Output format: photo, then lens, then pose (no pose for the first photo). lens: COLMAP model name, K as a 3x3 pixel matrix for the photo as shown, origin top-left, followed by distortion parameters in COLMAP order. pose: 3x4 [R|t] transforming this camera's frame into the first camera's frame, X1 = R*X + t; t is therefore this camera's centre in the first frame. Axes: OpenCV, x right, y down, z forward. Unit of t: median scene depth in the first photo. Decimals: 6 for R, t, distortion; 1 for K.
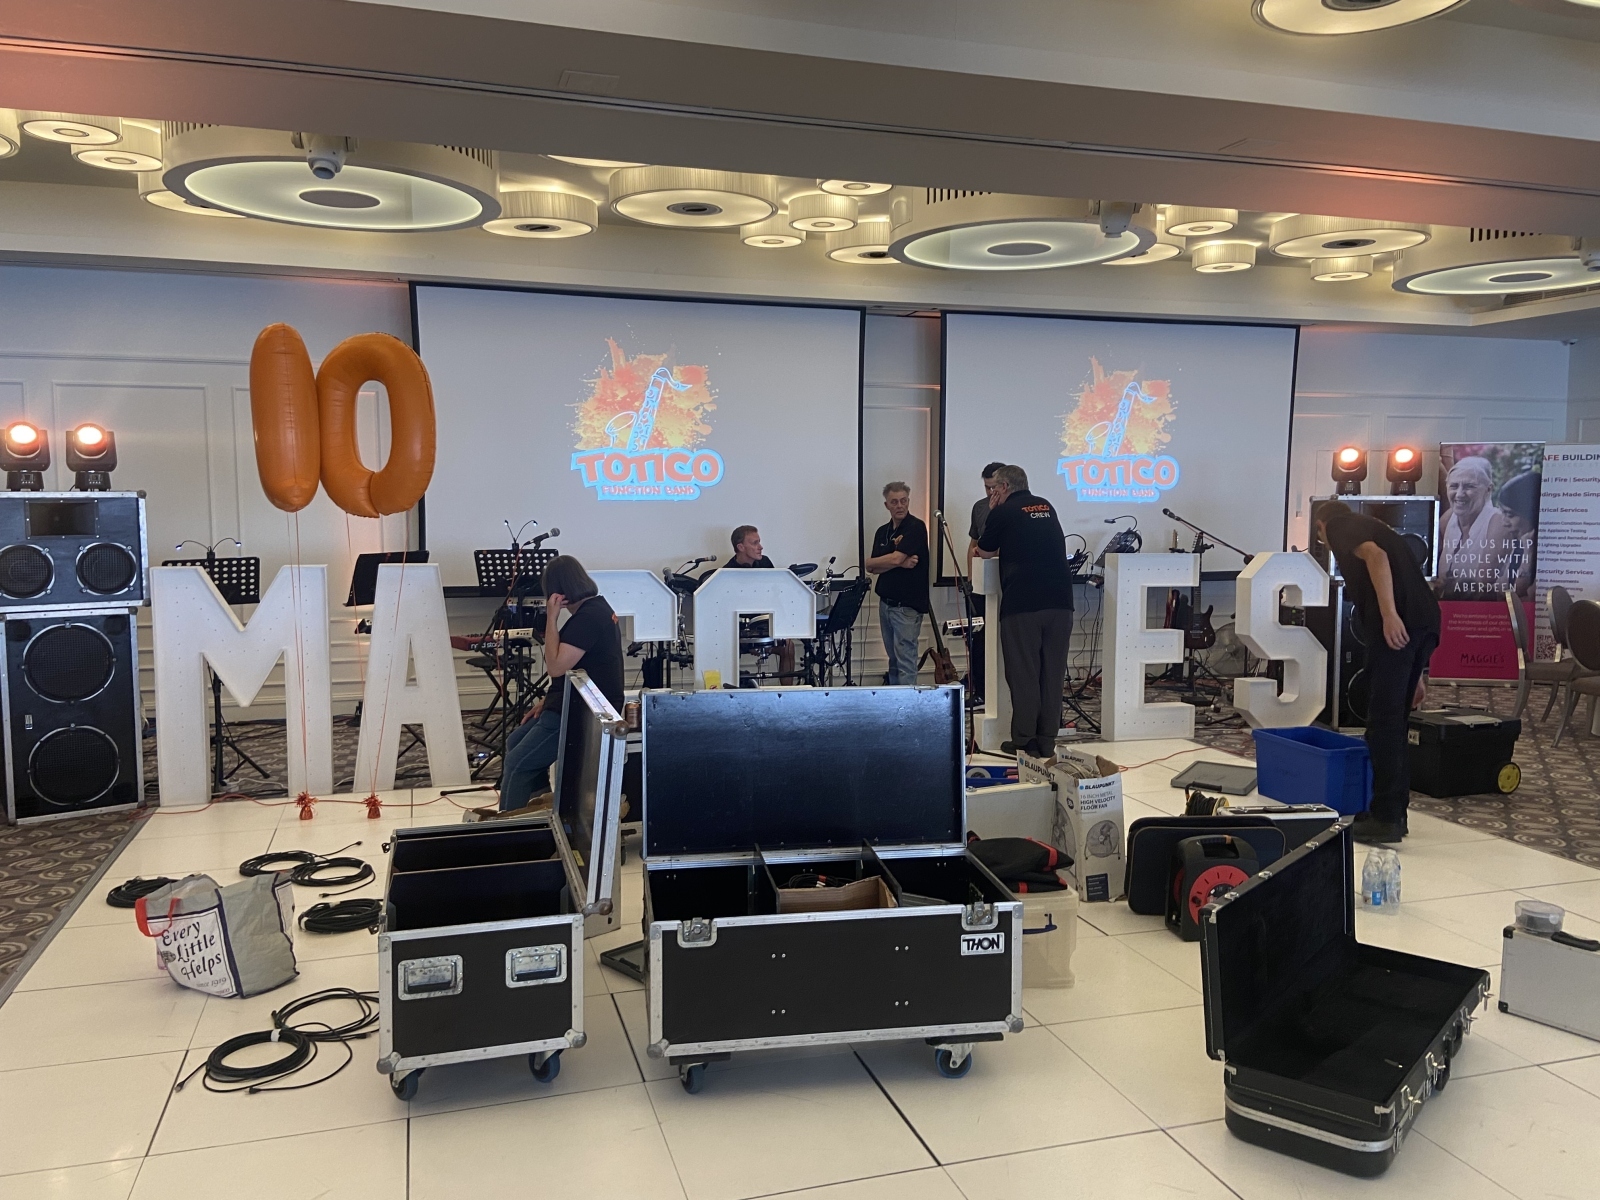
lens RADIAL K [[1214.4, 0, 802.0], [0, 1214.4, 621.2], [0, 0, 1]] dist [0.161269, -0.207249]
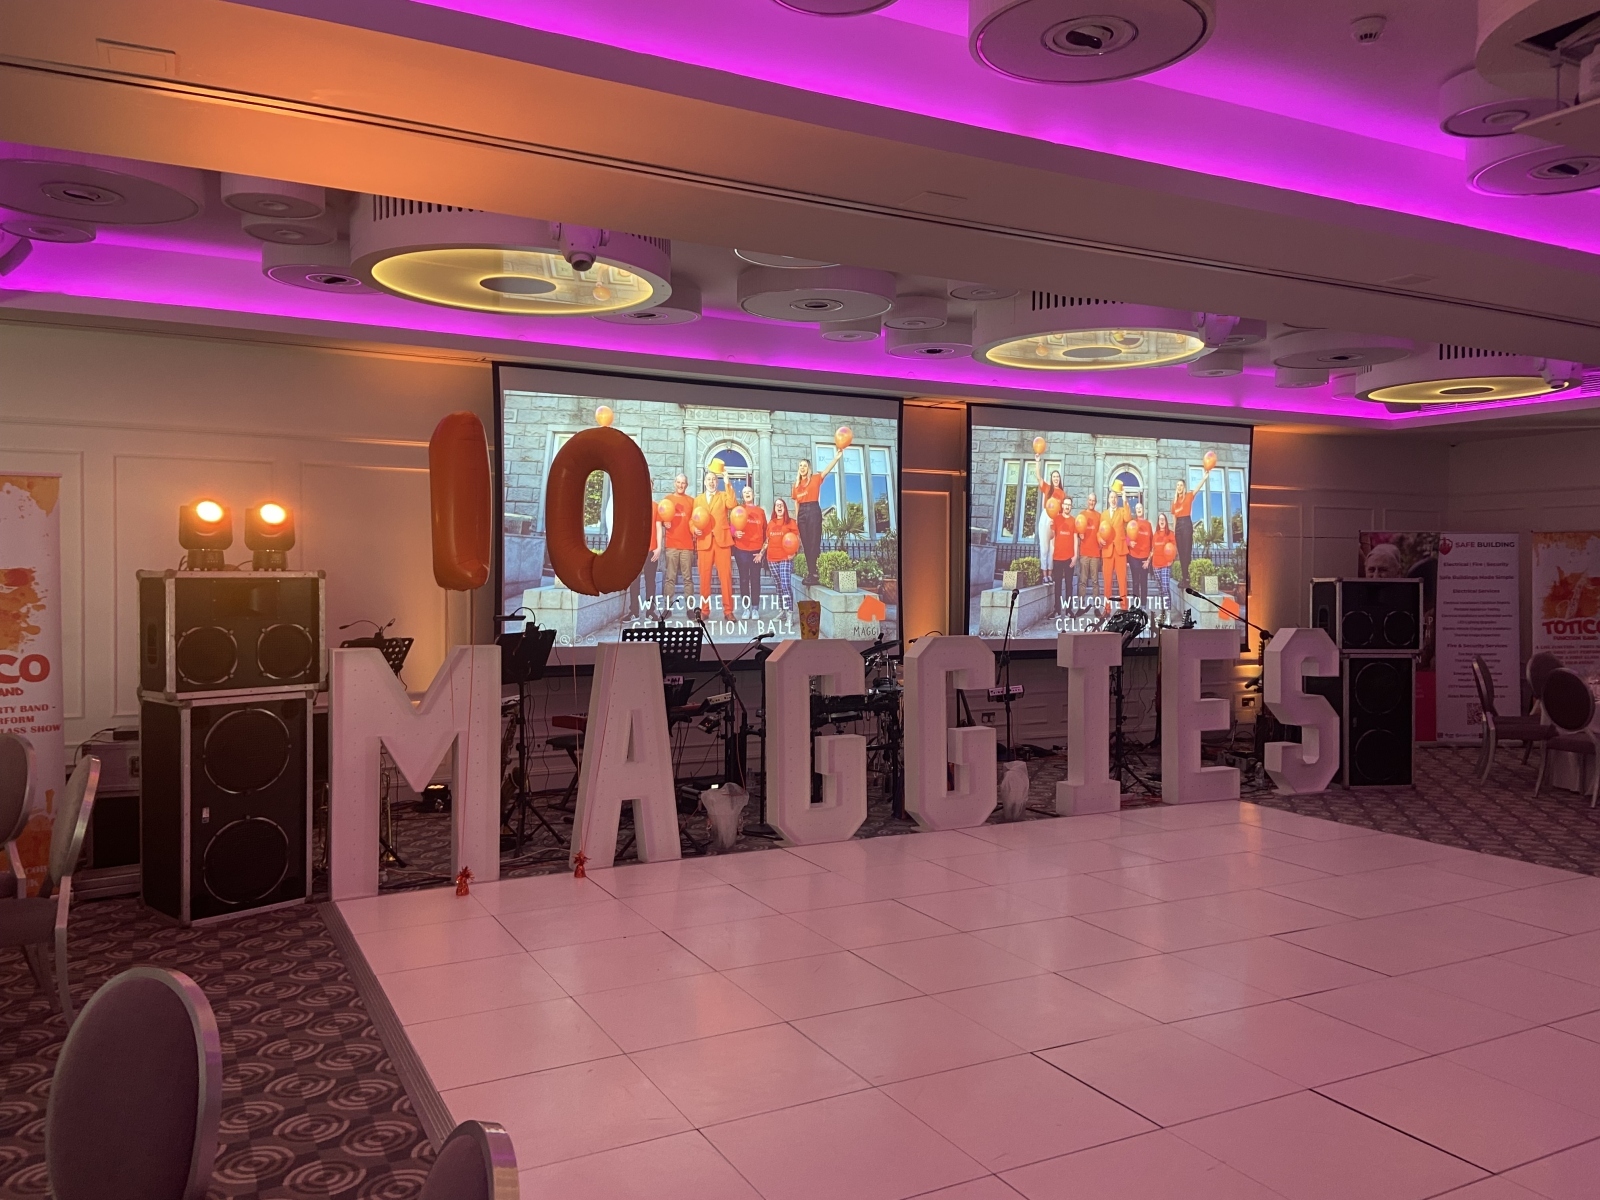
lens RADIAL K [[1214.4, 0, 802.0], [0, 1214.4, 621.2], [0, 0, 1]] dist [0.161269, -0.207249]
pose [[0.982326, -0.002766, 0.187157, -0.245210], [0.014140, 0.998131, -0.059461, -0.001945], [-0.186643, 0.061056, 0.980529, -0.007175]]
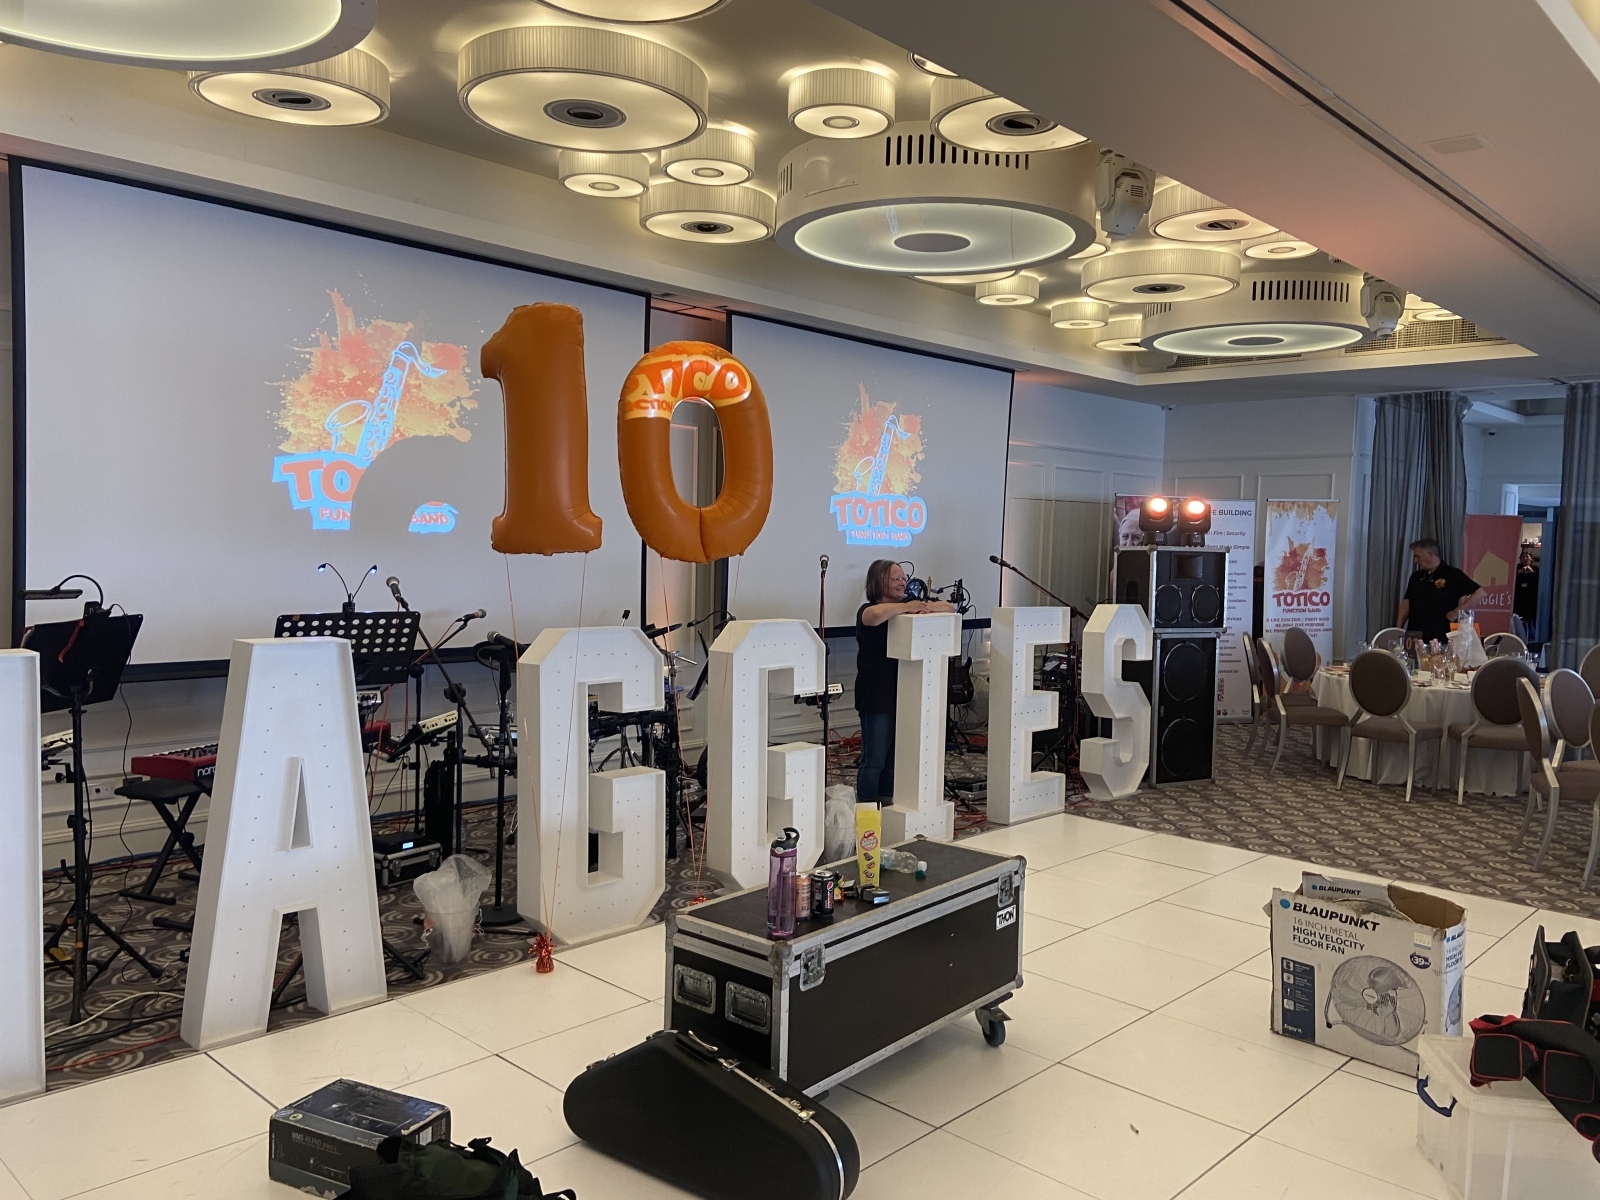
lens RADIAL K [[1214.4, 0, 802.0], [0, 1214.4, 621.2], [0, 0, 1]] dist [0.161269, -0.207249]
pose [[0.871191, -0.012474, 0.490785, -0.269254], [0.024754, 0.999522, -0.018535, -0.029822], [-0.490319, 0.028297, 0.871084, 0.283812]]
